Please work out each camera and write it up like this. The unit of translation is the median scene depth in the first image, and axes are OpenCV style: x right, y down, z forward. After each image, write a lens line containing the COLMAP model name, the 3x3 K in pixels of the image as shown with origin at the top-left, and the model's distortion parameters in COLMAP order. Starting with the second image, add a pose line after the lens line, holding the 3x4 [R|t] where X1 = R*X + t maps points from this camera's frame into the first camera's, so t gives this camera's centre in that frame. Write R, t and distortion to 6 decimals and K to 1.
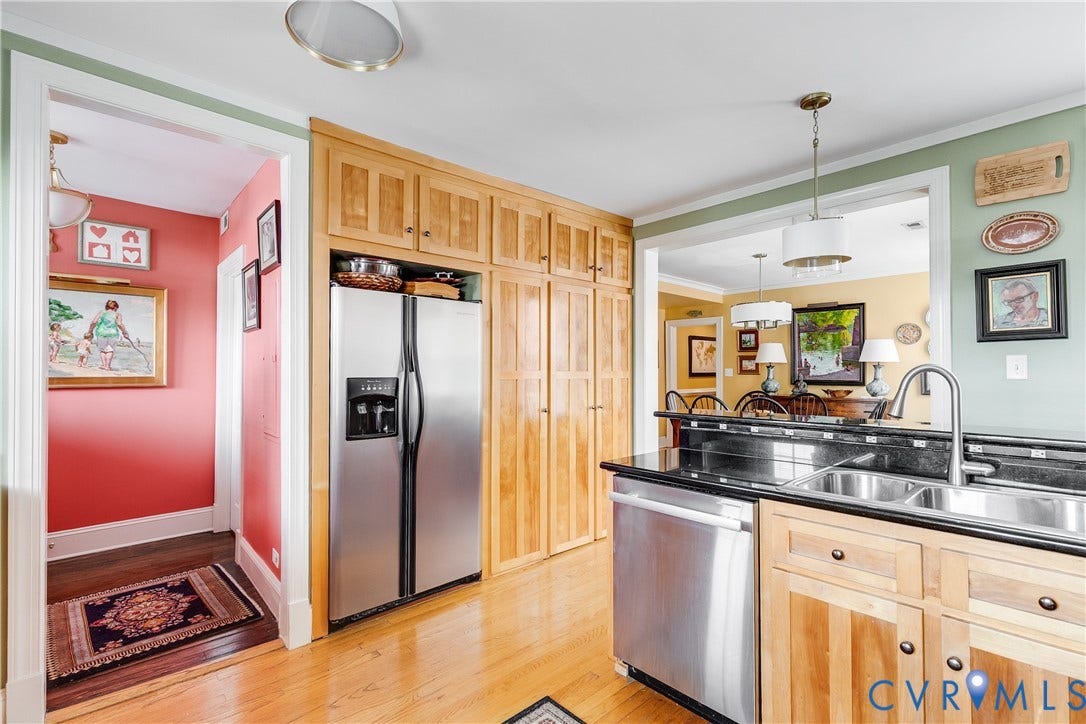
lens RADIAL K [[489.9, 0, 547.5], [0, 489.9, 365.8], [0, 0, 1]] dist [0.002045, -0.000492]
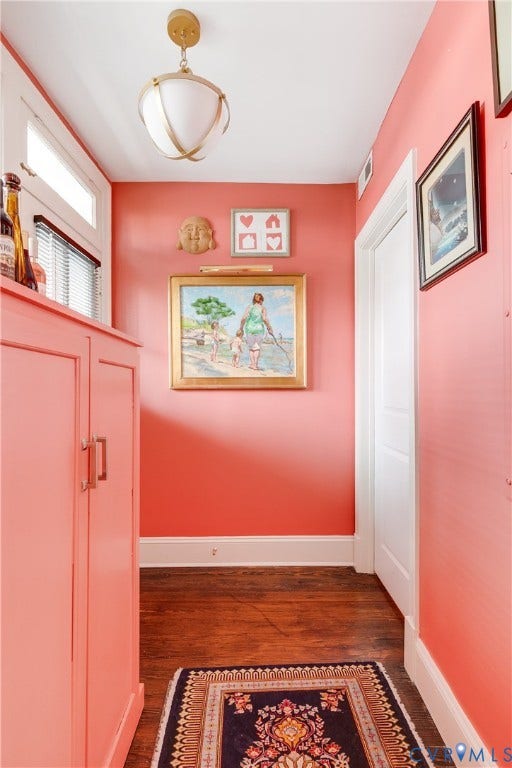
lens RADIAL K [[346.5, 0, 257.8], [0, 346.5, 383.3], [0, 0, 1]] dist [0.002045, -0.000492]
pose [[0.722587, -0.011537, -0.691184, -0.448261], [0.011421, 0.999923, -0.004750, 0.037434], [0.691186, -0.004462, 0.722663, 0.537318]]
